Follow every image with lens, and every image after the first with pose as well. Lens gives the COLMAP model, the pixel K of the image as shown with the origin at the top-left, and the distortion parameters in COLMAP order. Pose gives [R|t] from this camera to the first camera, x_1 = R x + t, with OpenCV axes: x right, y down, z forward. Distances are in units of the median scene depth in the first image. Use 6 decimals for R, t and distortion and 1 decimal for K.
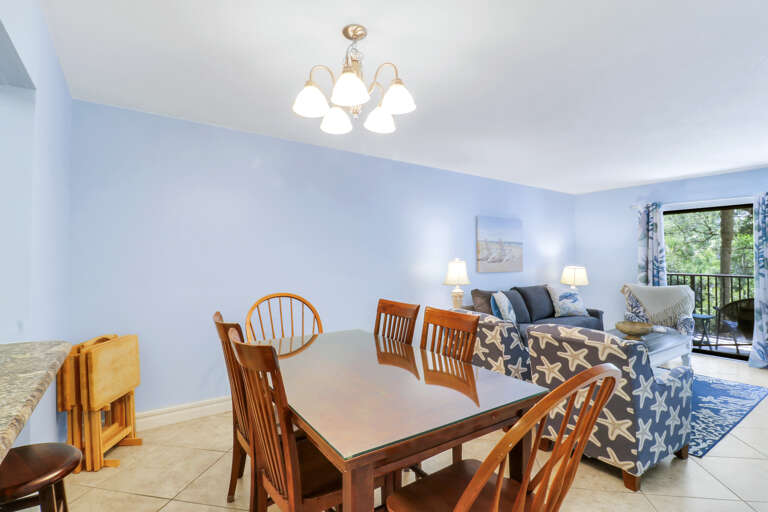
lens RADIAL K [[368.2, 0, 386.2], [0, 368.2, 258.4], [0, 0, 1]] dist [-0.000314, -0.000218]
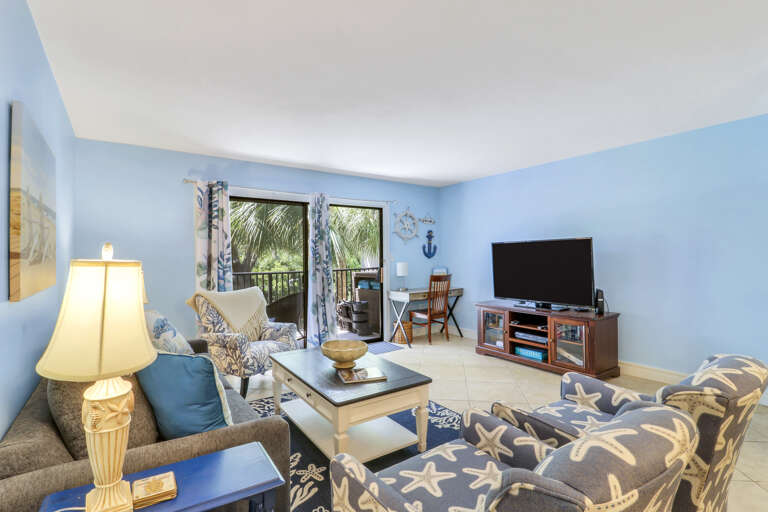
lens RADIAL K [[368.2, 0, 386.2], [0, 368.2, 252.3], [0, 0, 1]] dist [-0.000314, -0.000218]
pose [[-0.014392, 0.013031, 0.999812, -0.035927], [0.000699, 0.999915, -0.013022, 0.004841], [-0.999896, 0.000511, -0.014400, 0.663743]]
